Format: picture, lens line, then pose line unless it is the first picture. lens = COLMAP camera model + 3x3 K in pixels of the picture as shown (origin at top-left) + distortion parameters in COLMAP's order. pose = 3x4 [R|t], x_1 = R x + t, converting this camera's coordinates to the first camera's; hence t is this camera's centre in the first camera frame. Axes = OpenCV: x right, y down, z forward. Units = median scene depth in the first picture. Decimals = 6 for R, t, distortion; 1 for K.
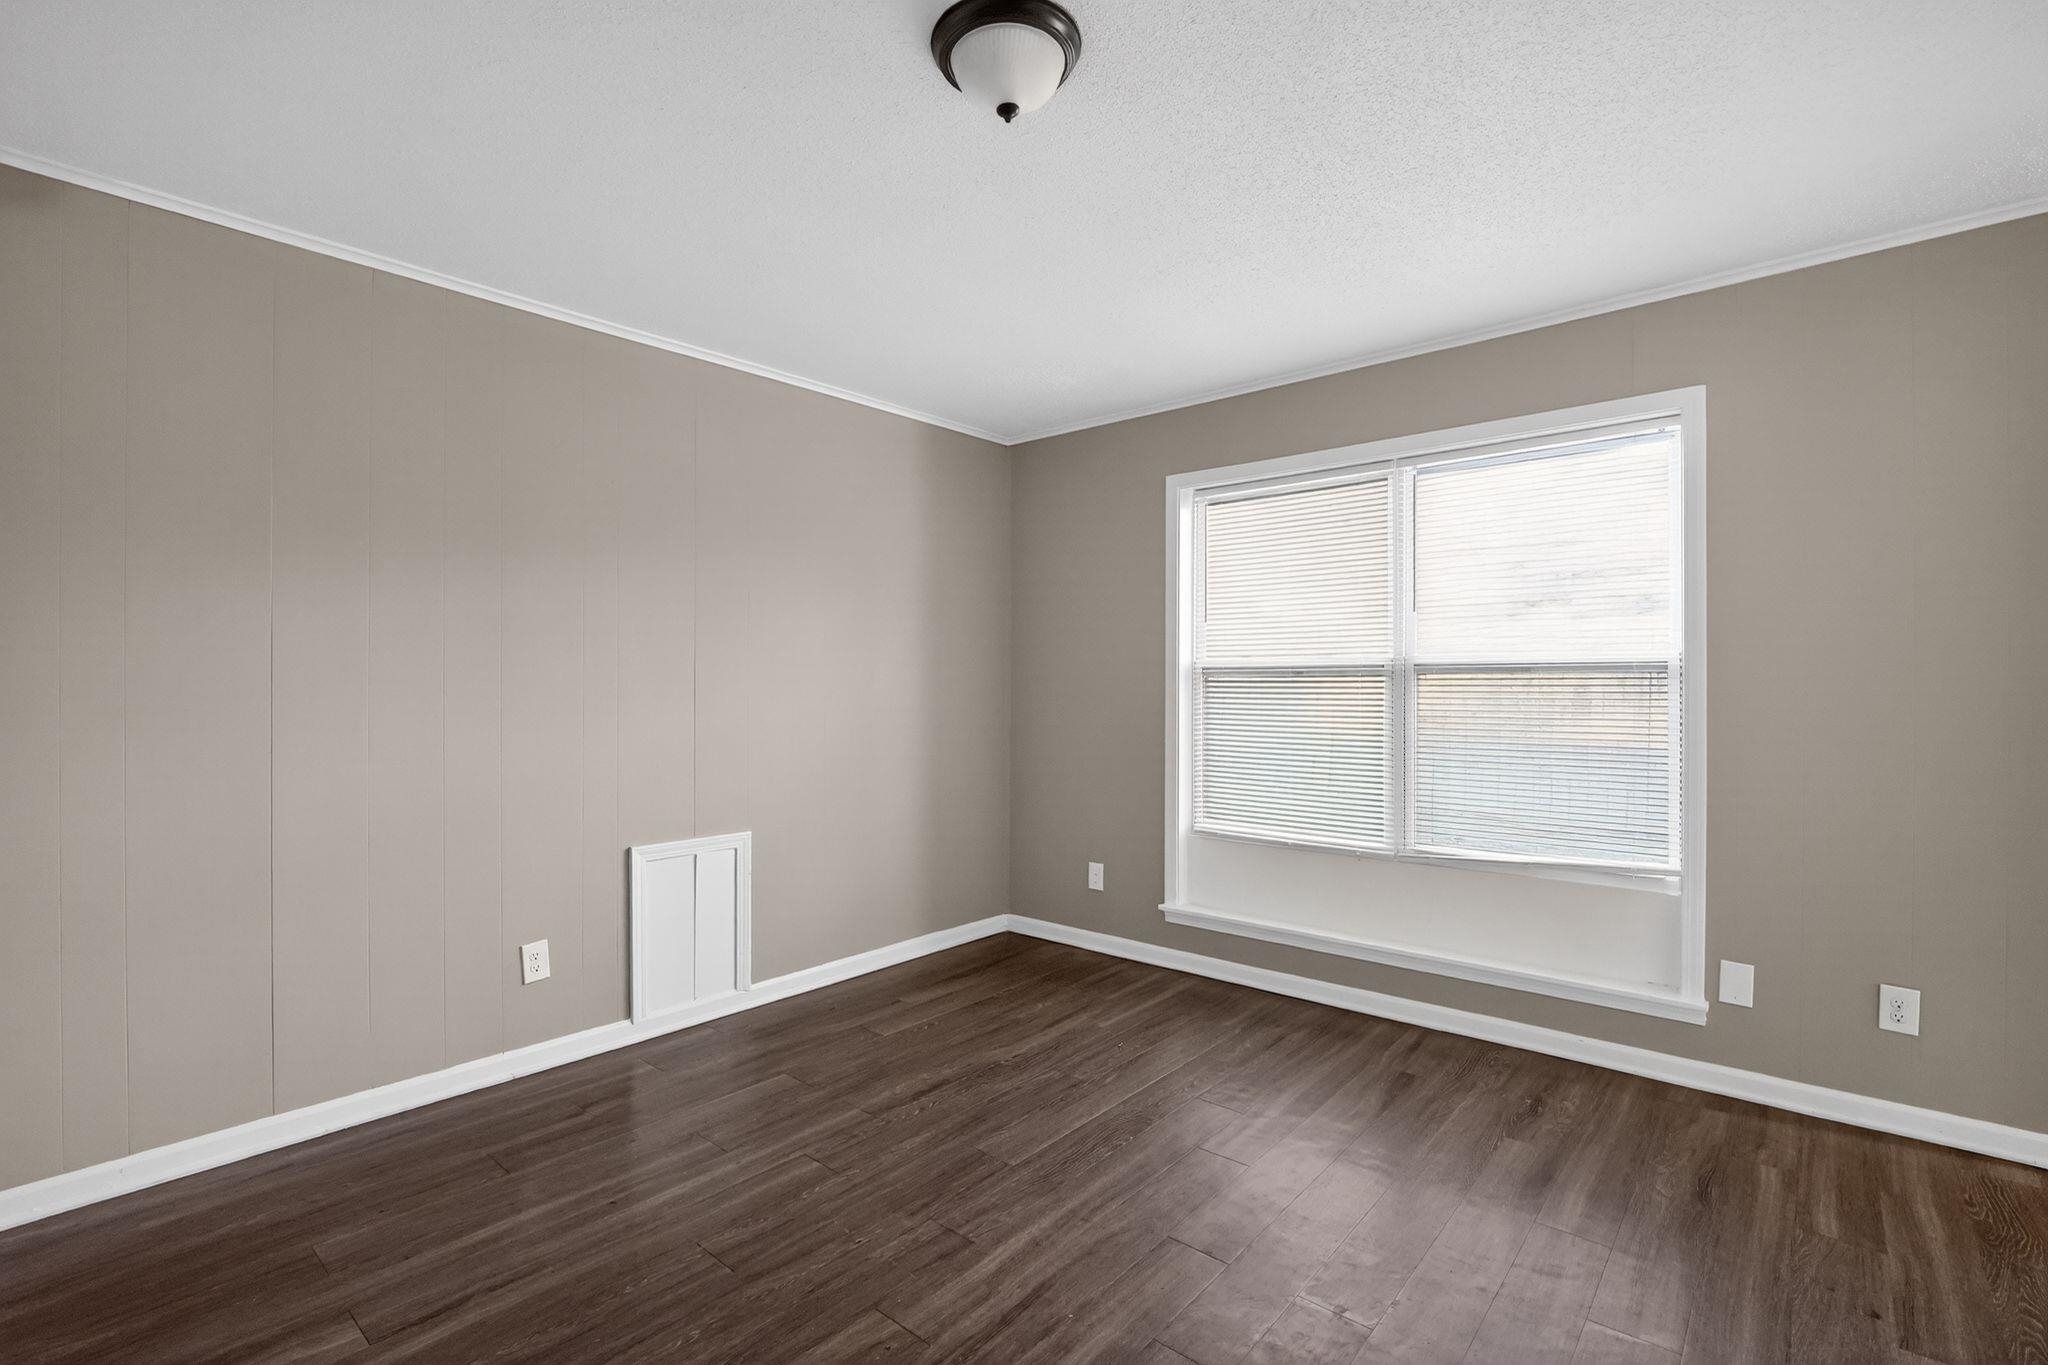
lens RADIAL K [[916.1, 0, 1025.6], [0, 916.1, 683.2], [0, 0, 1]] dist [-0.014839, 0.000518]
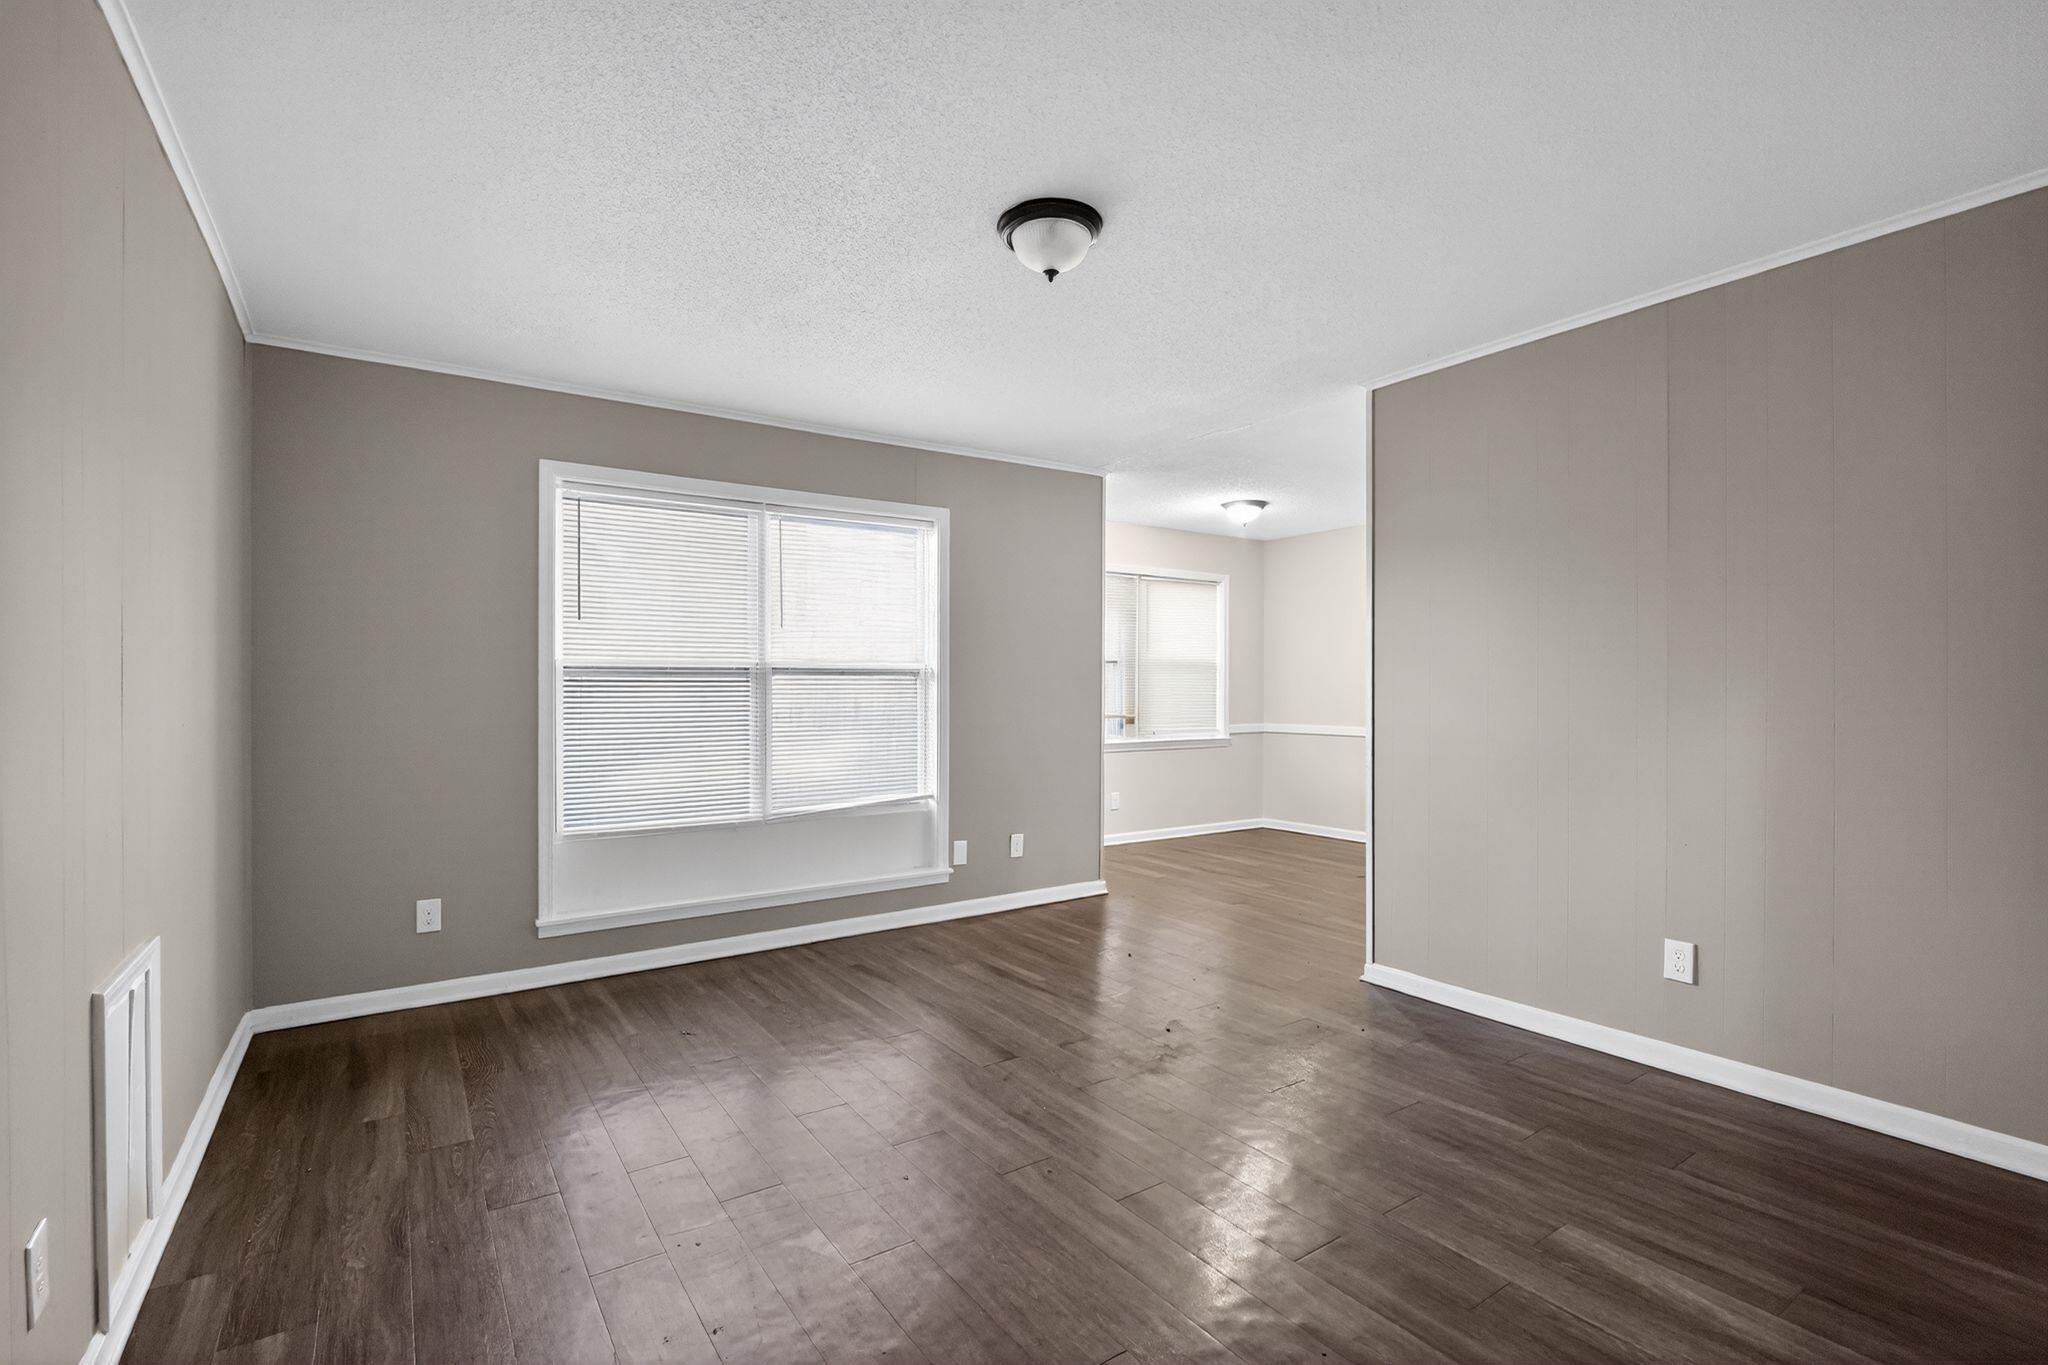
lens RADIAL K [[916.1, 0, 1006.6], [0, 916.1, 688.0], [0, 0, 1]] dist [-0.014839, 0.000518]
pose [[0.268750, 0.001652, 0.963209, -0.701030], [0.007273, 0.999967, -0.003745, 0.015041], [-0.963183, 0.008011, 0.268729, 0.337397]]
